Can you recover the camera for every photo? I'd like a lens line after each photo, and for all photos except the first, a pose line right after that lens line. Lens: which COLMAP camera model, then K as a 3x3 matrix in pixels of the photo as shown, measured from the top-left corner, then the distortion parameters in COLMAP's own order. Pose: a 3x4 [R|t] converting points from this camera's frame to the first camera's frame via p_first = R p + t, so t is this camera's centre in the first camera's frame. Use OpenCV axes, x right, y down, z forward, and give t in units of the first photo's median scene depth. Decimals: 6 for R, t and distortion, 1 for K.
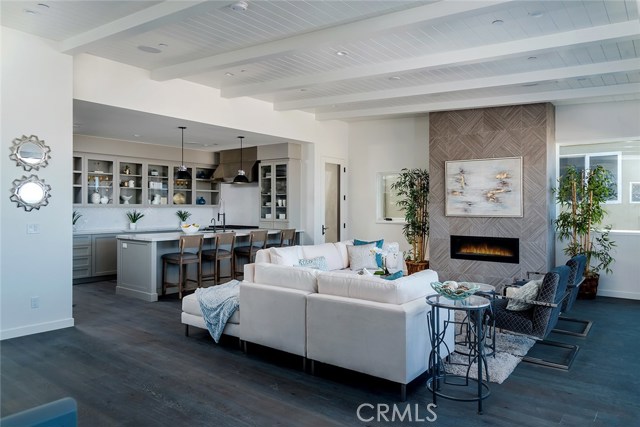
lens RADIAL K [[439.1, 0, 319.9], [0, 439.1, 211.6], [0, 0, 1]] dist [-0.003286, -0.000157]
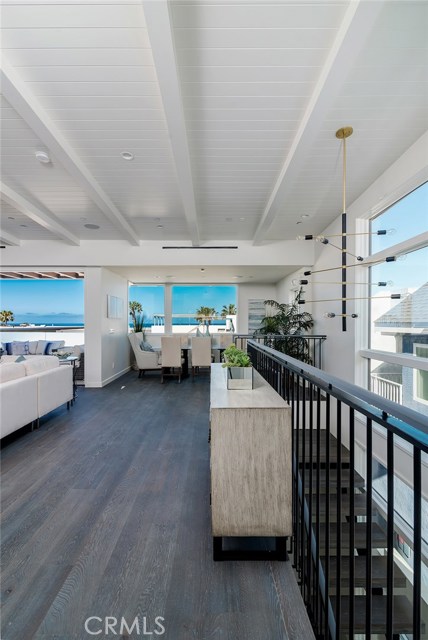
lens RADIAL K [[299.7, 0, 212.7], [0, 299.7, 320.1], [0, 0, 1]] dist [0.002617, 0.000086]
pose [[-0.616792, 0.004020, 0.787116, -1.219533], [0.004932, 0.999987, -0.001242, 0.003149], [-0.787111, 0.003116, -0.616804, 1.182064]]
